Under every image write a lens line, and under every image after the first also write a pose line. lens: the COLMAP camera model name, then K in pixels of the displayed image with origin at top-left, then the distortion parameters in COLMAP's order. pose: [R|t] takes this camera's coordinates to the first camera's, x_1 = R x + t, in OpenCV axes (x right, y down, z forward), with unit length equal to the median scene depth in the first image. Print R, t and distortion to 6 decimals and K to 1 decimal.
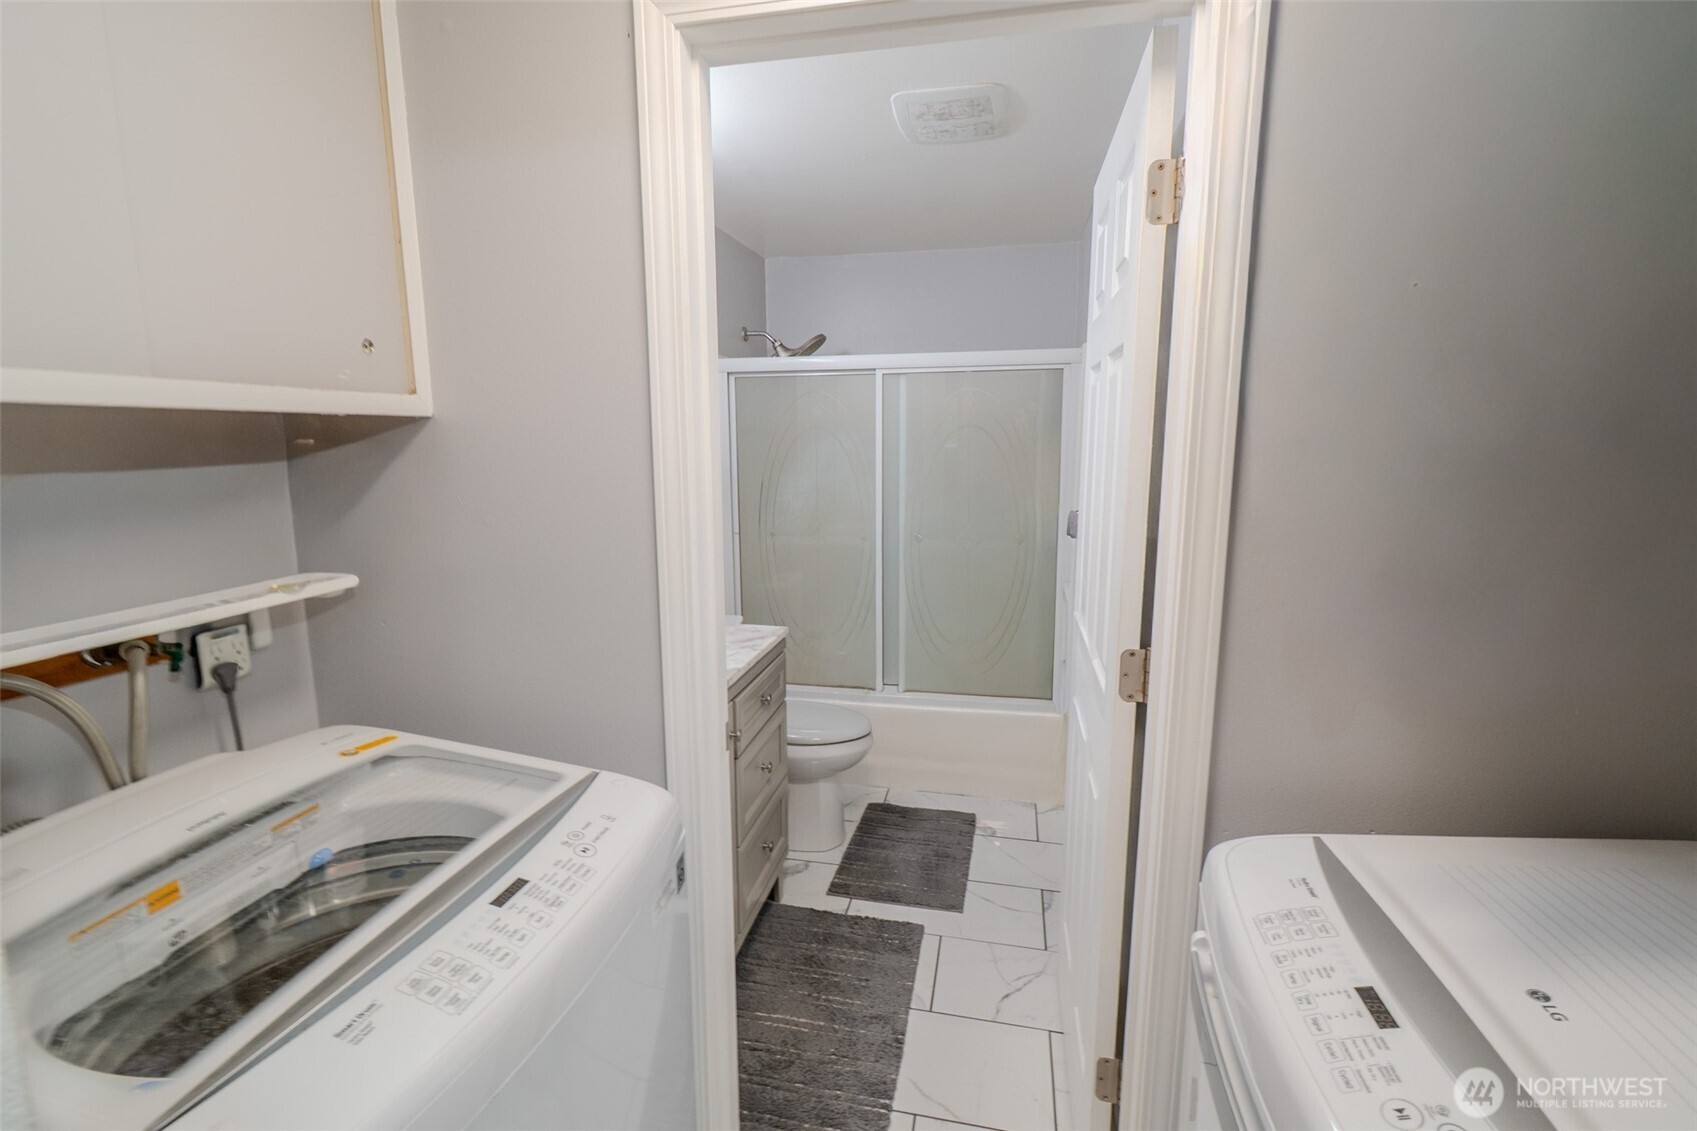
lens RADIAL K [[750.6, 0, 848.5], [0, 750.6, 565.5], [0, 0, 1]] dist [0.012302, -0.007074]
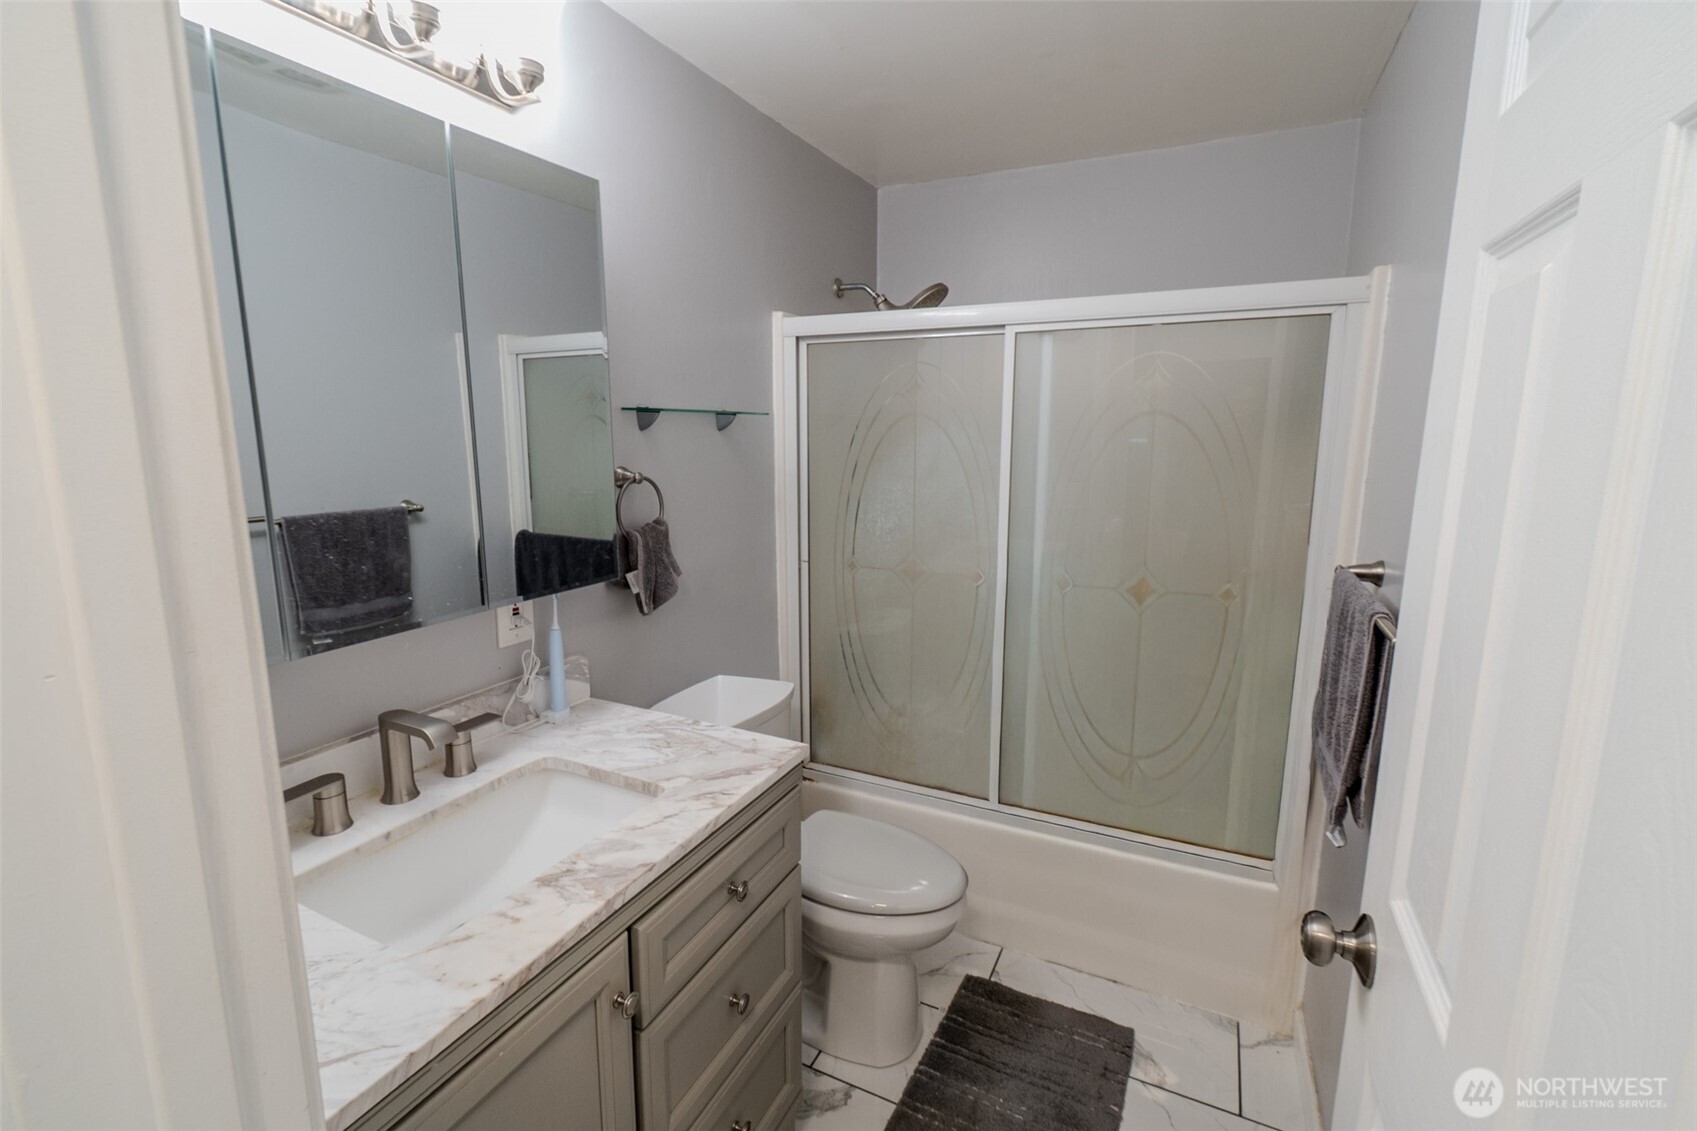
lens RADIAL K [[750.6, 0, 848.5], [0, 750.6, 565.5], [0, 0, 1]] dist [0.012302, -0.007074]
pose [[0.970236, 0.047637, -0.237431, 0.068458], [-0.045079, 0.998852, 0.016194, -0.057130], [0.237930, -0.005009, 0.971269, 0.332329]]
